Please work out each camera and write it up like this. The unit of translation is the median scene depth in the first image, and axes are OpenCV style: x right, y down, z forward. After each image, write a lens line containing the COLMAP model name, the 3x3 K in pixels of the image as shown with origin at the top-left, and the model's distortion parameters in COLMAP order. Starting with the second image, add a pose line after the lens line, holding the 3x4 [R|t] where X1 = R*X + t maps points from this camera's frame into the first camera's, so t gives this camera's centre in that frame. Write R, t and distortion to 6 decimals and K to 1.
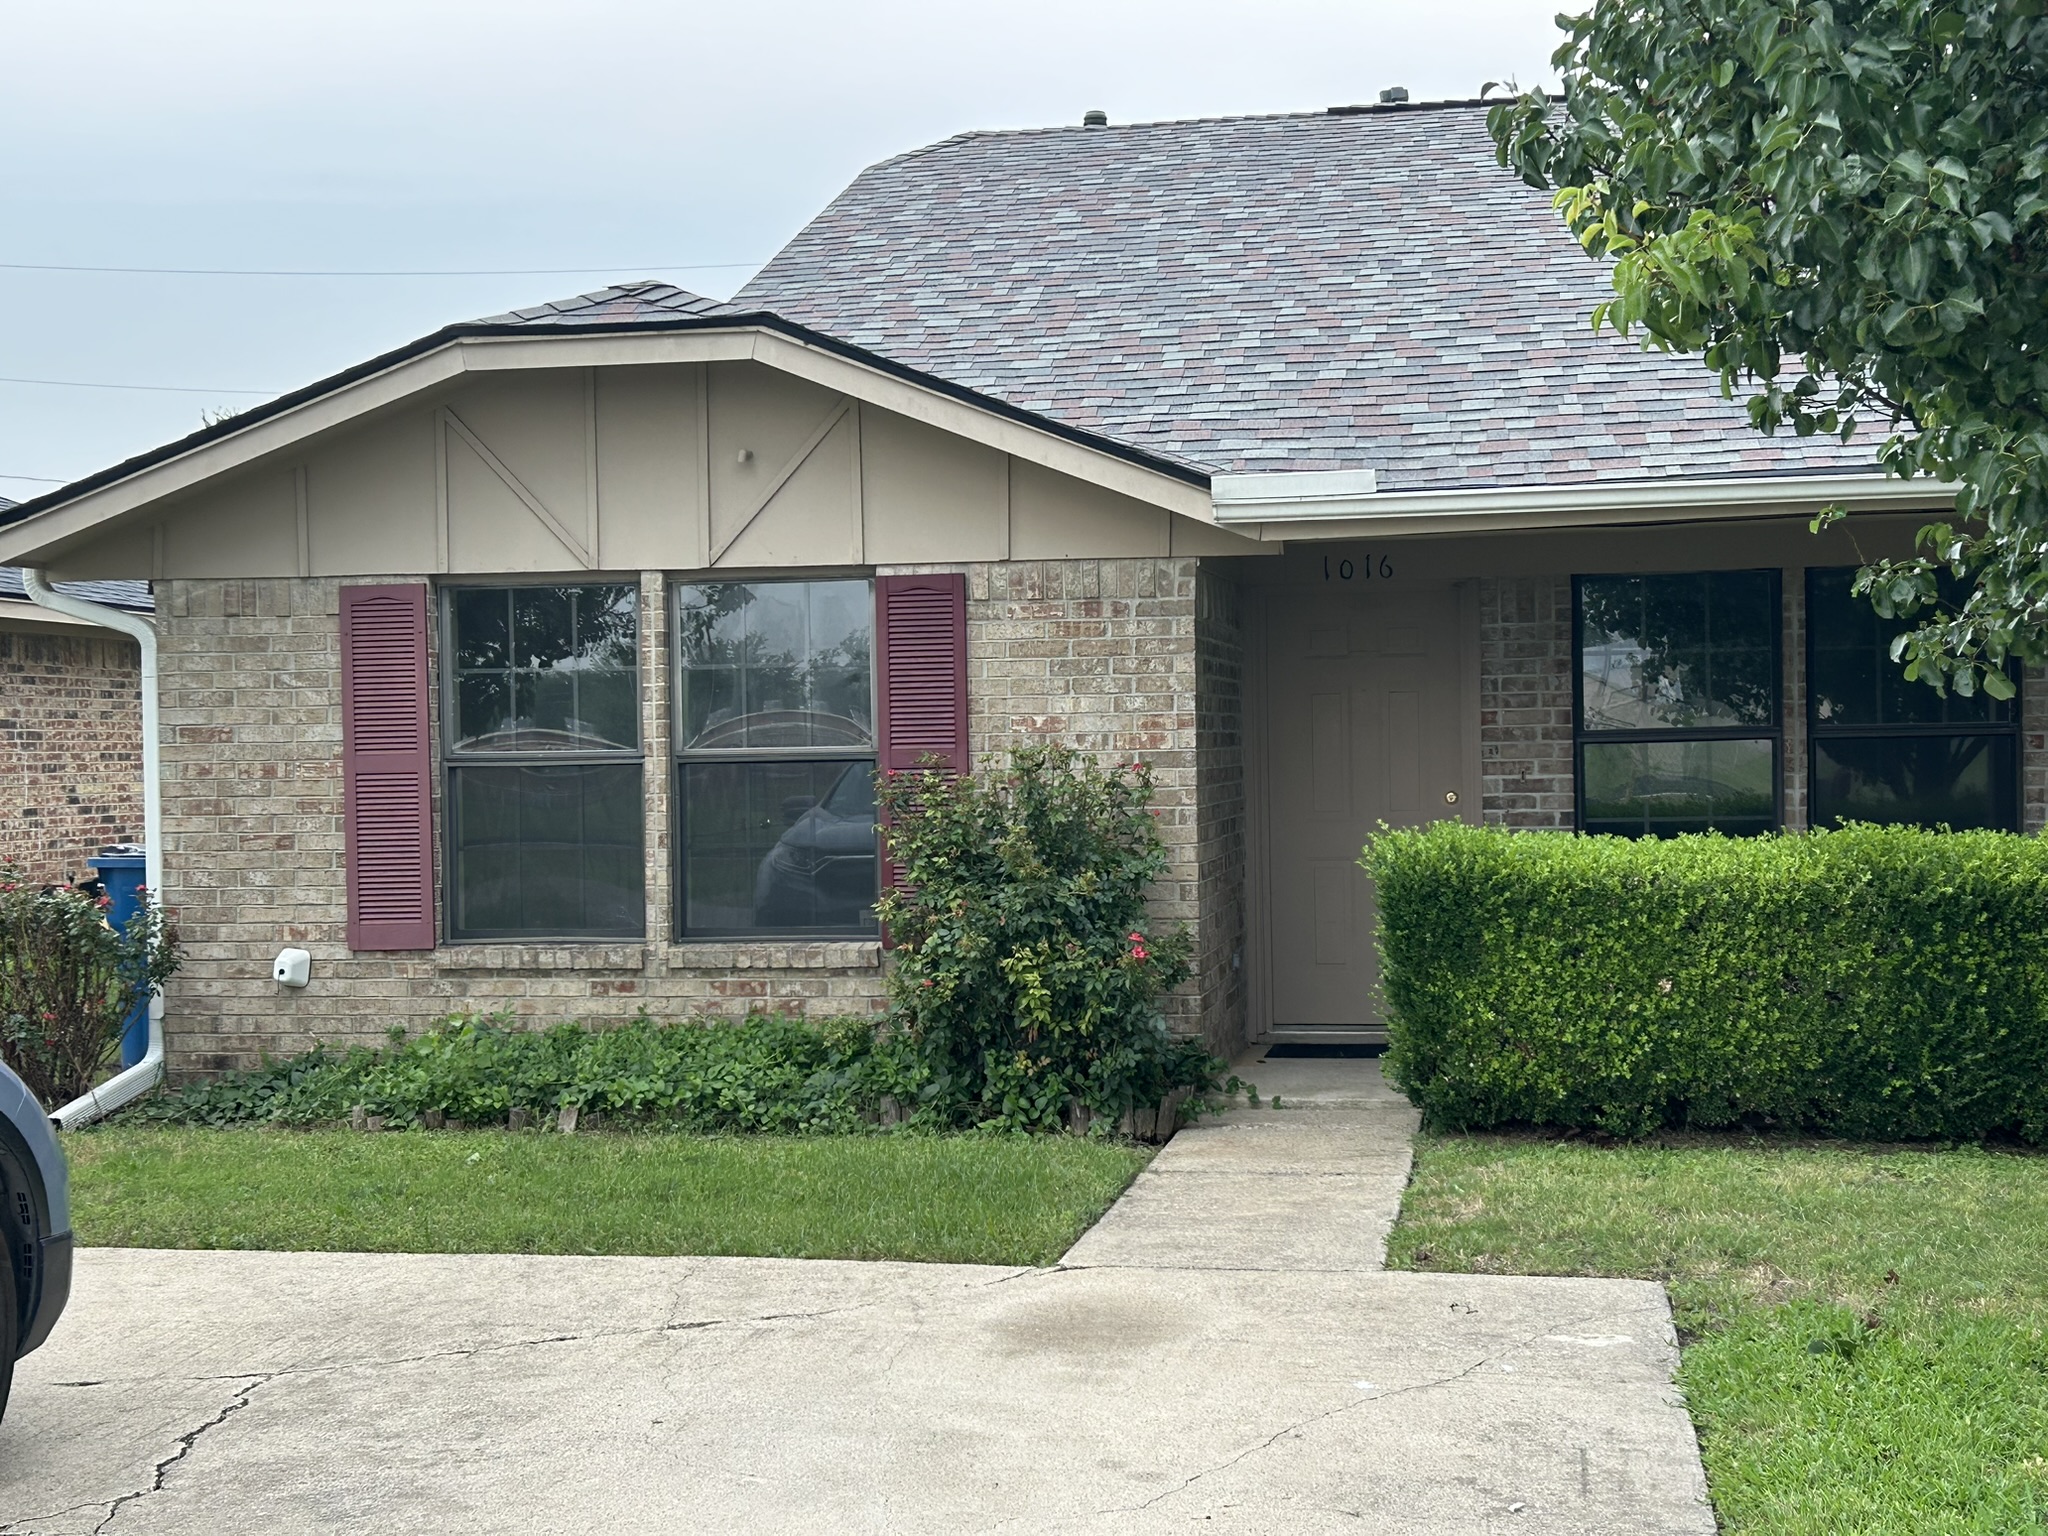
lens RADIAL K [[2812.5, 0, 1023.4], [0, 2812.5, 773.8], [0, 0, 1]] dist [0.130266, 0.000000]
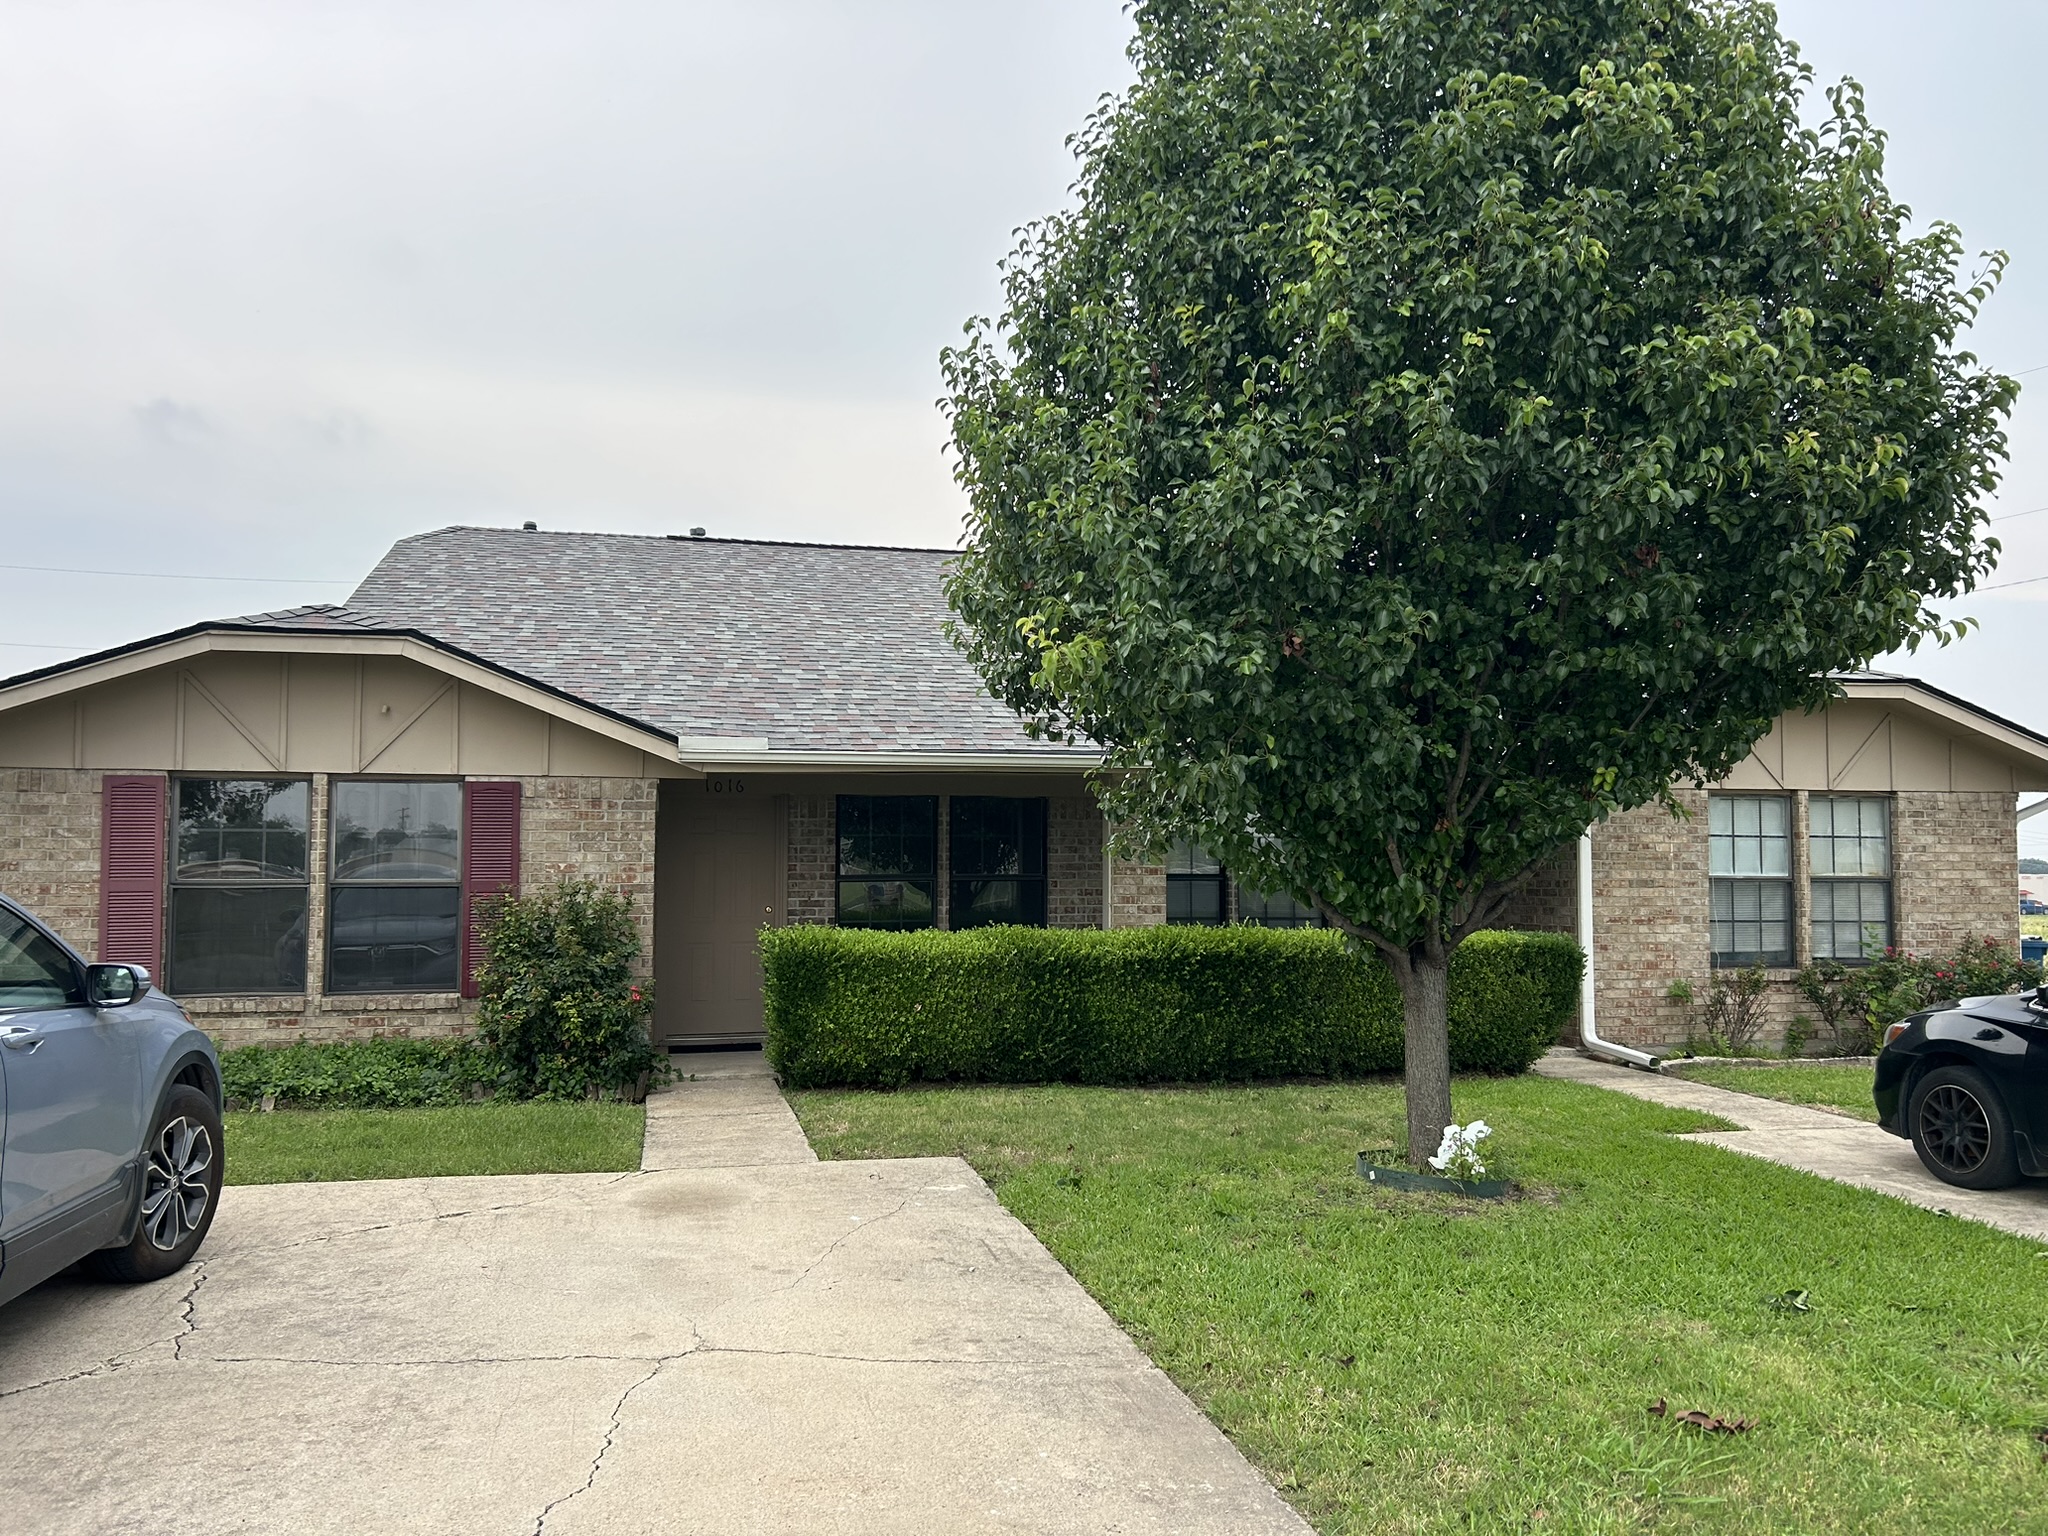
lens RADIAL K [[1570.4, 0, 1024.1], [0, 1570.4, 761.5], [0, 0, 1]] dist [0.005269, -0.016029]
pose [[0.909883, 0.043832, 0.412544, -0.141624], [-0.009804, 0.996397, -0.084242, -0.003958], [-0.414750, 0.072606, 0.907034, -0.028832]]
